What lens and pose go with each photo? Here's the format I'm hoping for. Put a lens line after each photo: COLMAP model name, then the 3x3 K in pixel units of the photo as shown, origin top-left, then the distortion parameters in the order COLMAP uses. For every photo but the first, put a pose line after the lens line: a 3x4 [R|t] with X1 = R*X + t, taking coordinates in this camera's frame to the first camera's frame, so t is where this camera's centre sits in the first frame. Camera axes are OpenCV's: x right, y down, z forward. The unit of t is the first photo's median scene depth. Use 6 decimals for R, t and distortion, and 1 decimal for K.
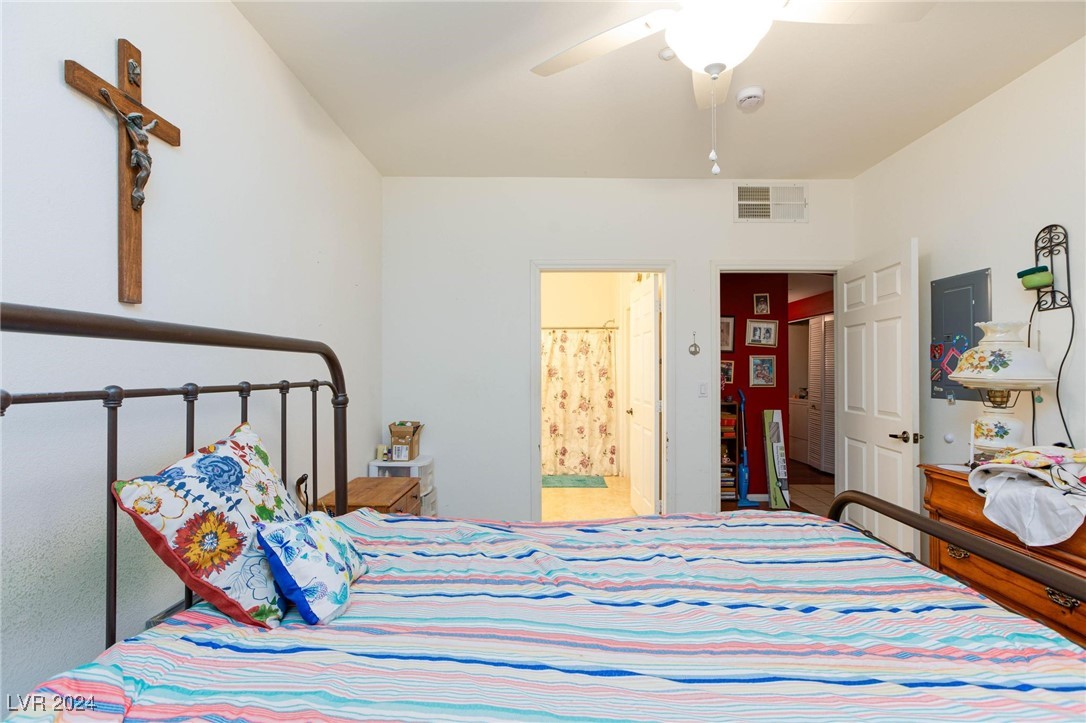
lens RADIAL K [[495.0, 0, 544.3], [0, 495.0, 363.7], [0, 0, 1]] dist [-0.015418, 0.006050]
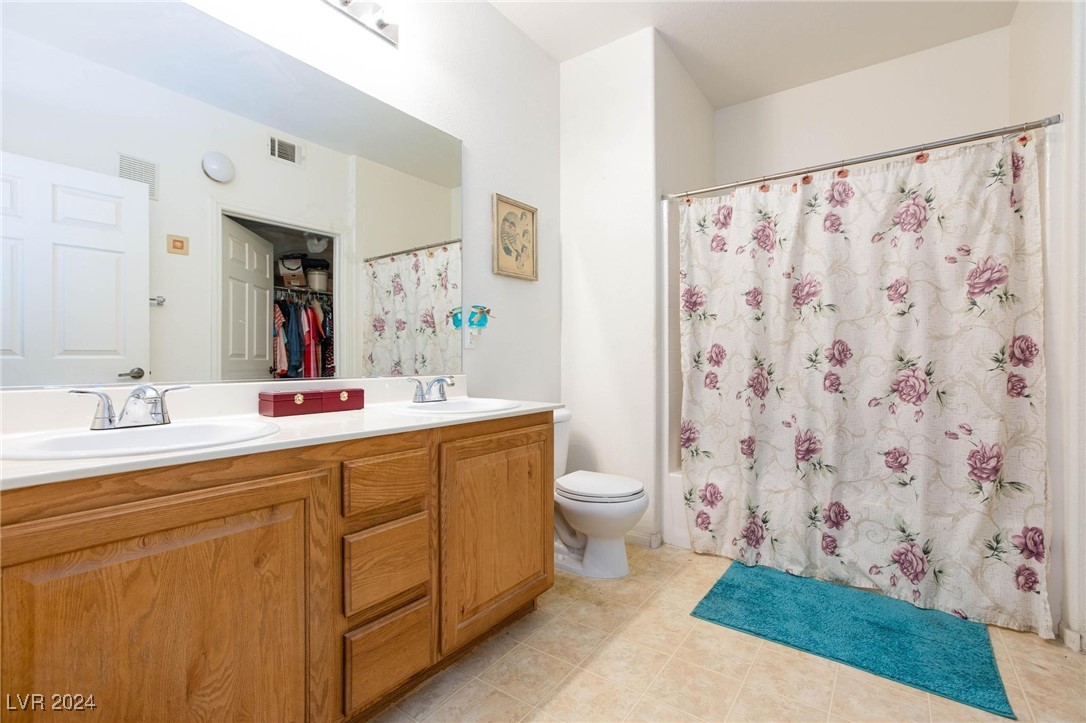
lens RADIAL K [[495.0, 0, 540.9], [0, 495.0, 356.0], [0, 0, 1]] dist [-0.015418, 0.006050]
pose [[0.813154, 0.000724, -0.582048, 0.071230], [-0.003460, 0.999988, -0.003591, 0.066982], [0.582038, 0.004934, 0.813147, 0.593786]]
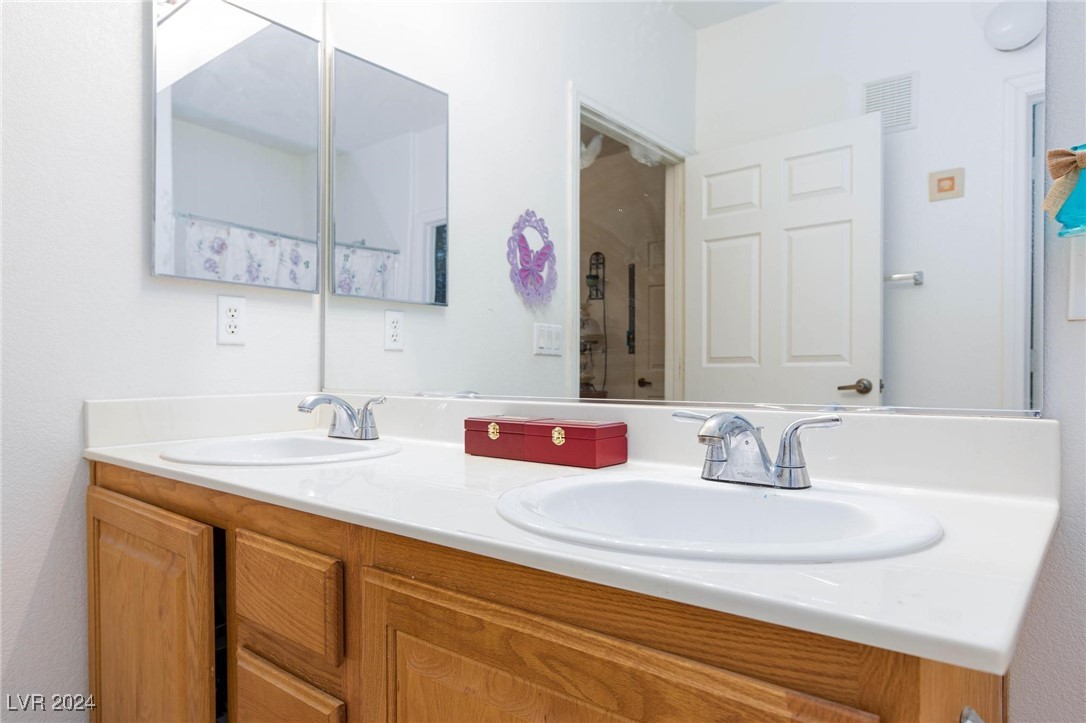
lens RADIAL K [[674.8, 0, 541.7], [0, 674.8, 367.1], [0, 0, 1]] dist [0.000054, 0.000303]
pose [[-0.642313, 0.004149, -0.766431, -0.189387], [0.007456, 0.999972, -0.000835, 0.071881], [0.766406, -0.006251, -0.642326, 1.355920]]
